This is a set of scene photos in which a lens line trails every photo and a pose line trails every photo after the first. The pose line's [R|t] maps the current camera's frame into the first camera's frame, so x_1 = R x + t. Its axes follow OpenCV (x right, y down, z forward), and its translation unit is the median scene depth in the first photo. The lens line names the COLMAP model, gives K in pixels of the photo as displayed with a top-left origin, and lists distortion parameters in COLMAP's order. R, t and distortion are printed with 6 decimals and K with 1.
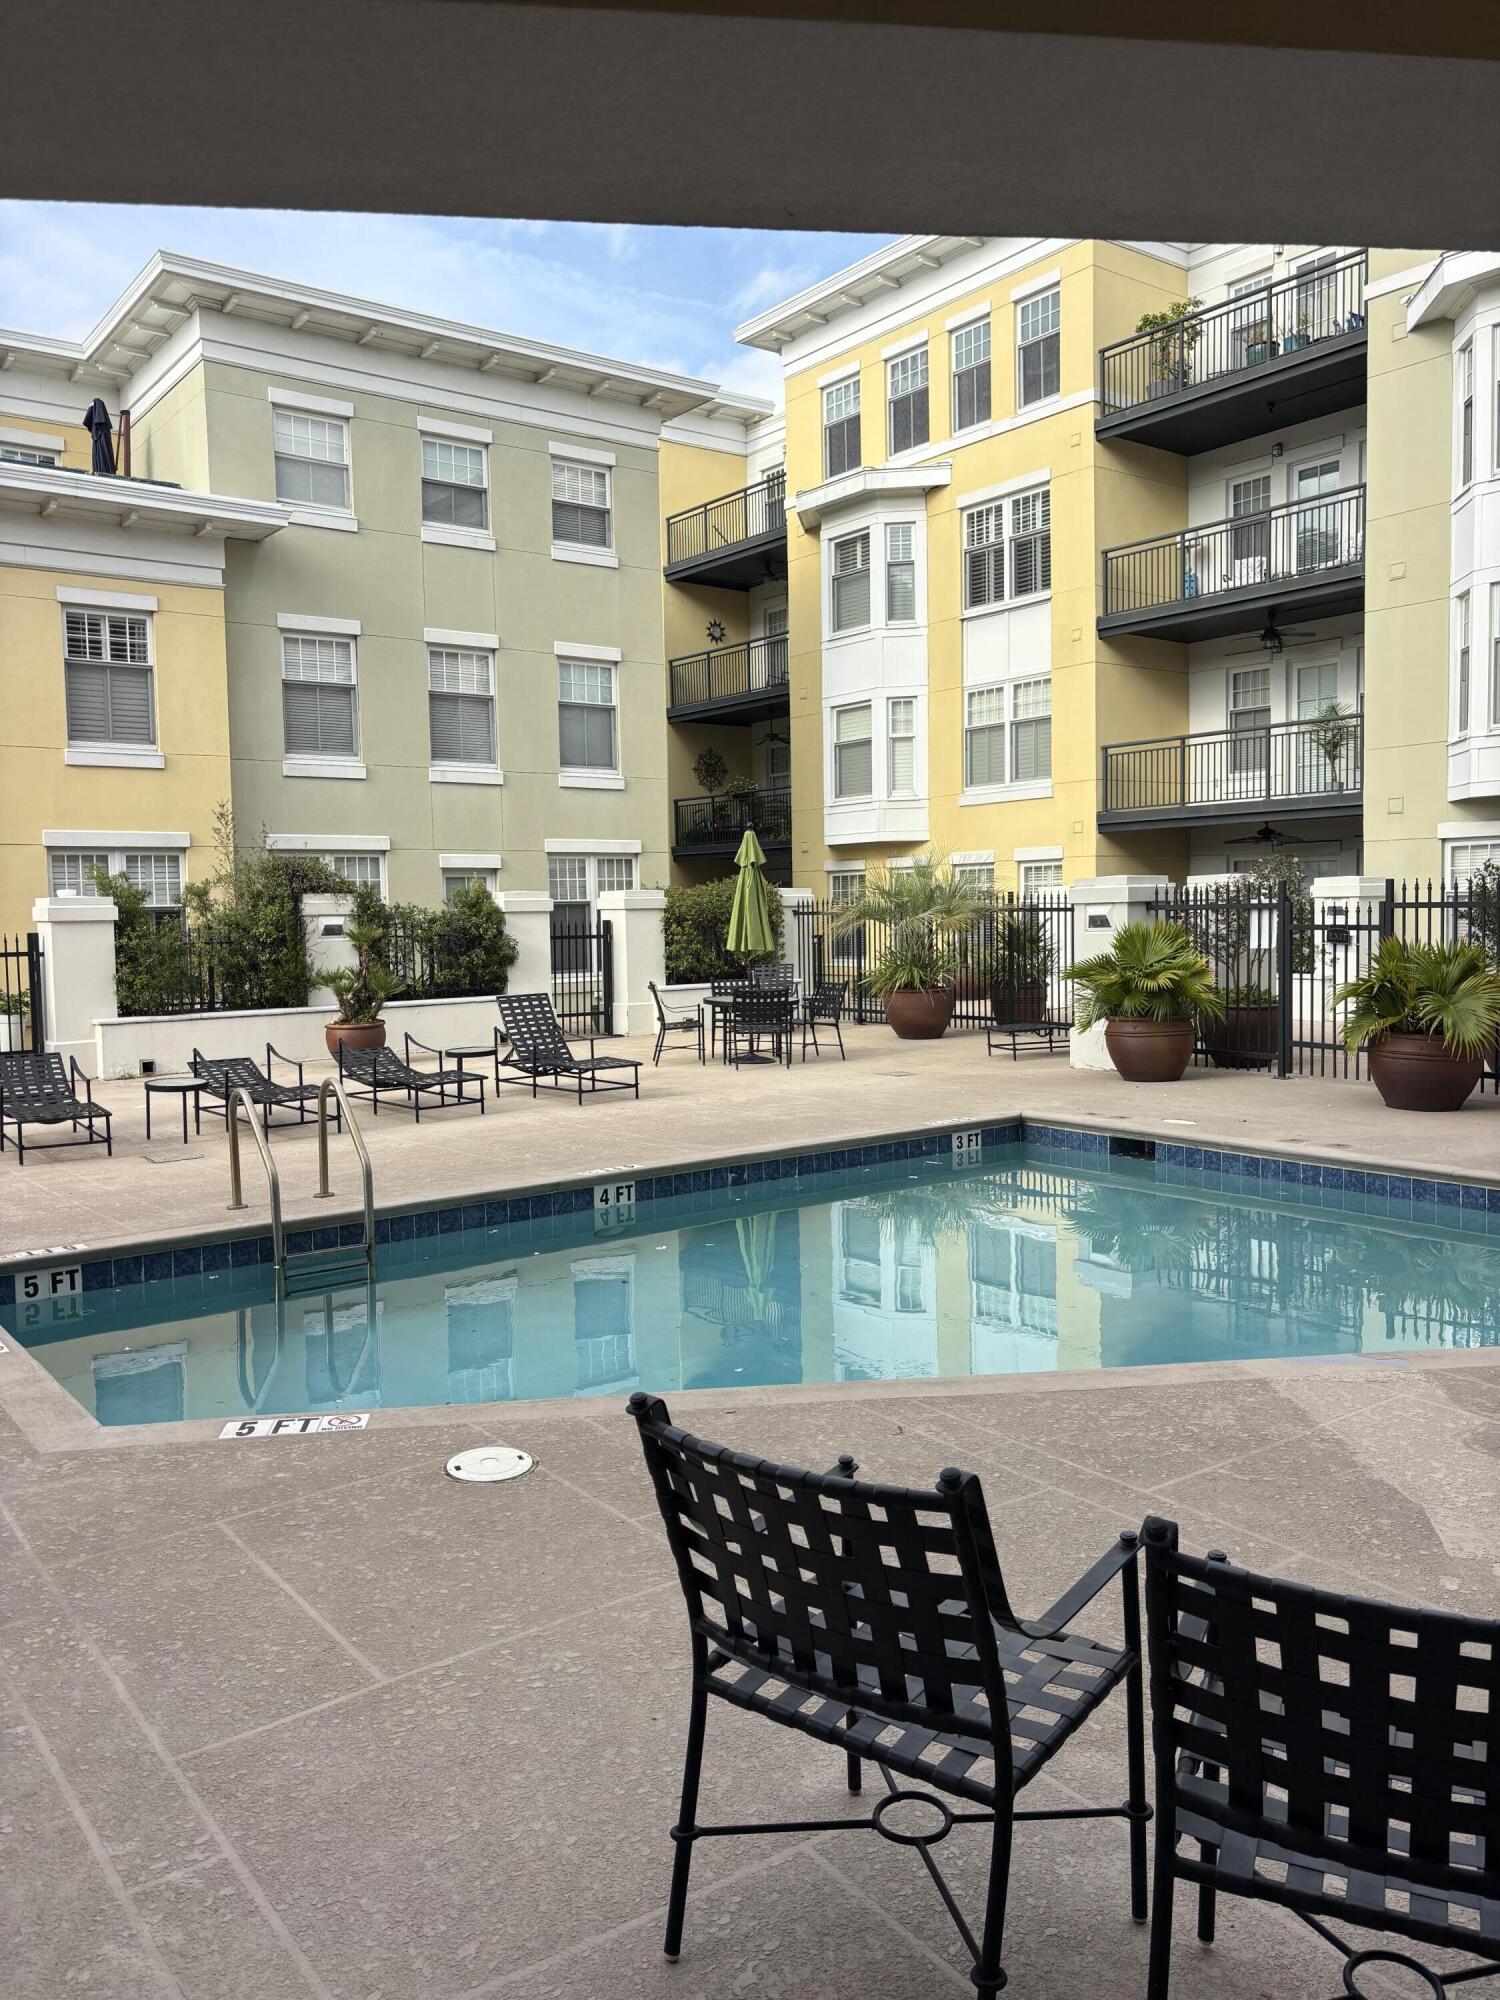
lens RADIAL K [[1508.7, 0, 743.0], [0, 1508.7, 1000.9], [0, 0, 1]] dist [0.038861, -0.028335]
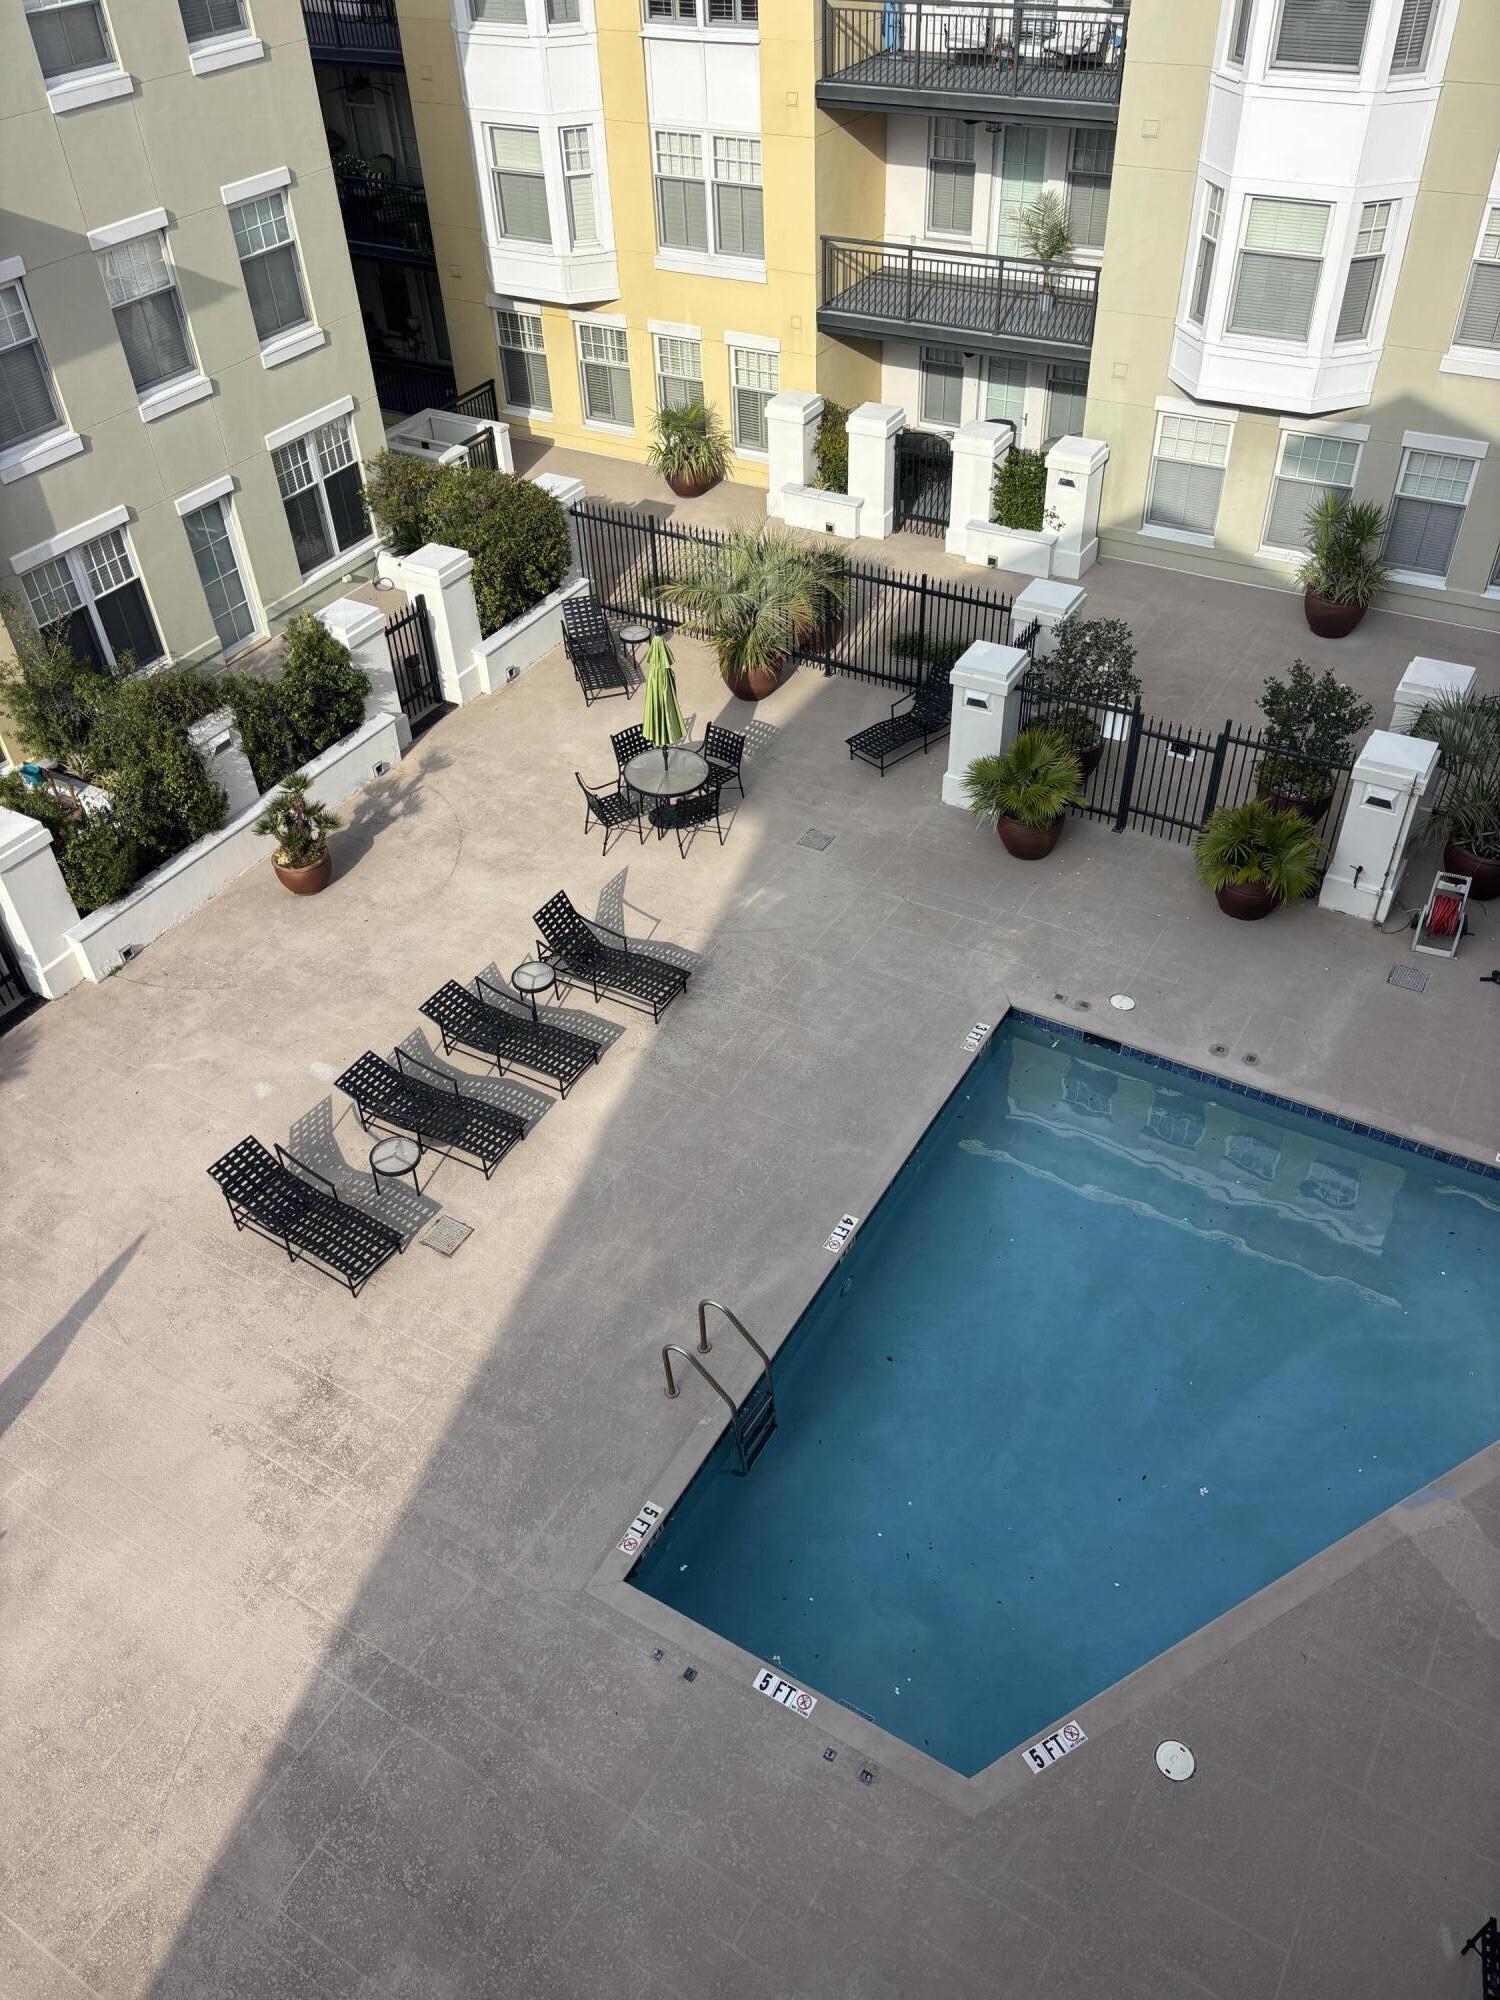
lens RADIAL K [[1508.7, 0, 746.4], [0, 1508.7, 1005.1], [0, 0, 1]] dist [0.038861, -0.028335]
pose [[0.923799, -0.263077, 0.278184, -0.226163], [0.041456, 0.791015, 0.610390, -0.414115], [-0.380627, -0.552346, 0.741645, 0.036163]]
